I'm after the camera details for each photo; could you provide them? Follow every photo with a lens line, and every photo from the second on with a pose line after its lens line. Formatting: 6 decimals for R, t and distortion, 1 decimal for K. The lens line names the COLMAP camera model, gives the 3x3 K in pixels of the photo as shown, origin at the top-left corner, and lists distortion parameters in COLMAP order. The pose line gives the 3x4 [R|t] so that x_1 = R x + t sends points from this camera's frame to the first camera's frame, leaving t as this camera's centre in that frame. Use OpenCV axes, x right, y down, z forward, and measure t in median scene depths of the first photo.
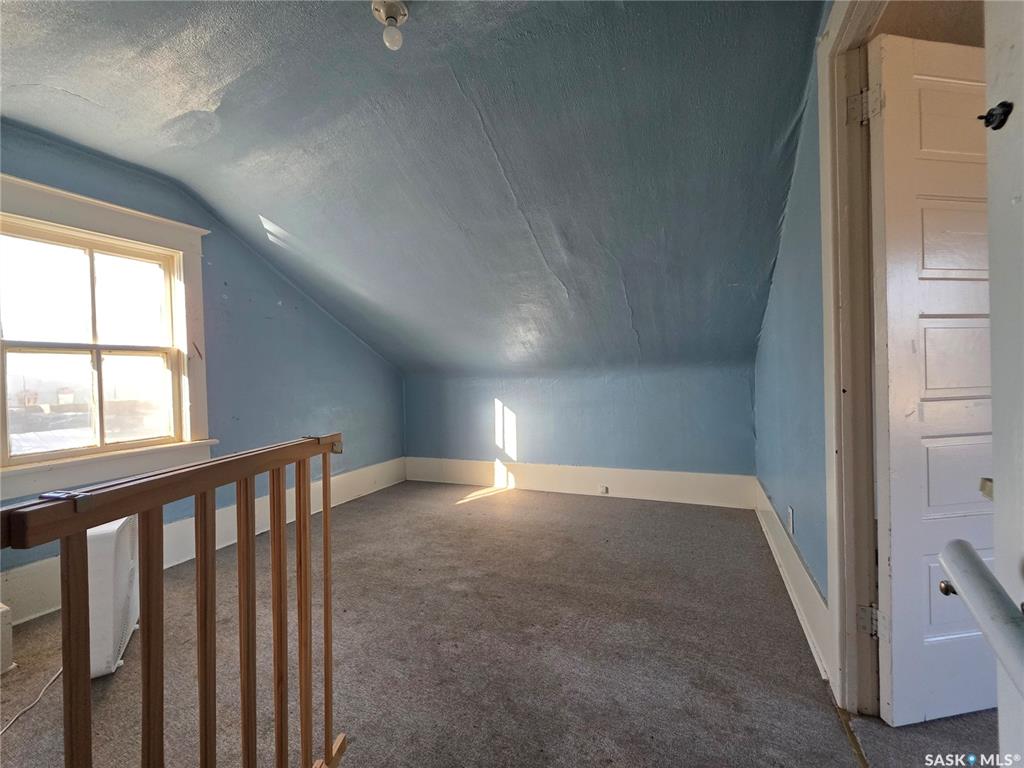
lens RADIAL K [[410.1, 0, 510.9], [0, 410.1, 383.8], [0, 0, 1]] dist [-0.000512, 0.000960]
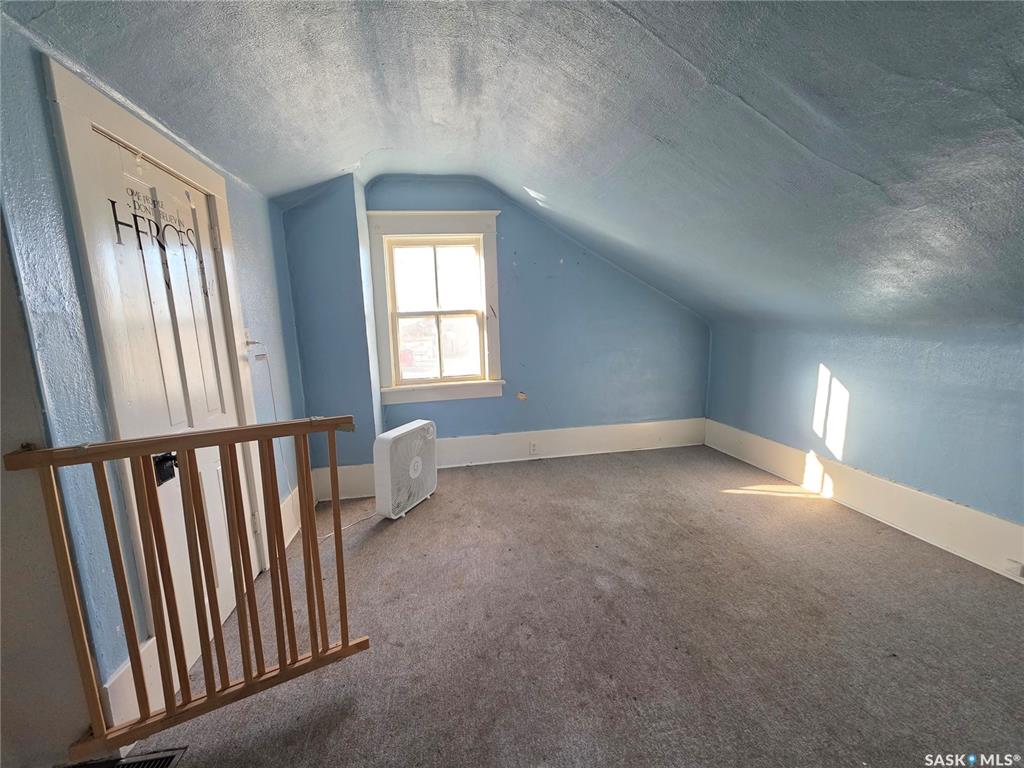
lens RADIAL K [[410.1, 0, 511.8], [0, 410.1, 382.9], [0, 0, 1]] dist [-0.000512, 0.000960]
pose [[0.563363, 0.135994, -0.814940, 0.347883], [0.004156, 0.985881, 0.167393, -0.073022], [0.826199, -0.097690, 0.554844, 0.306722]]
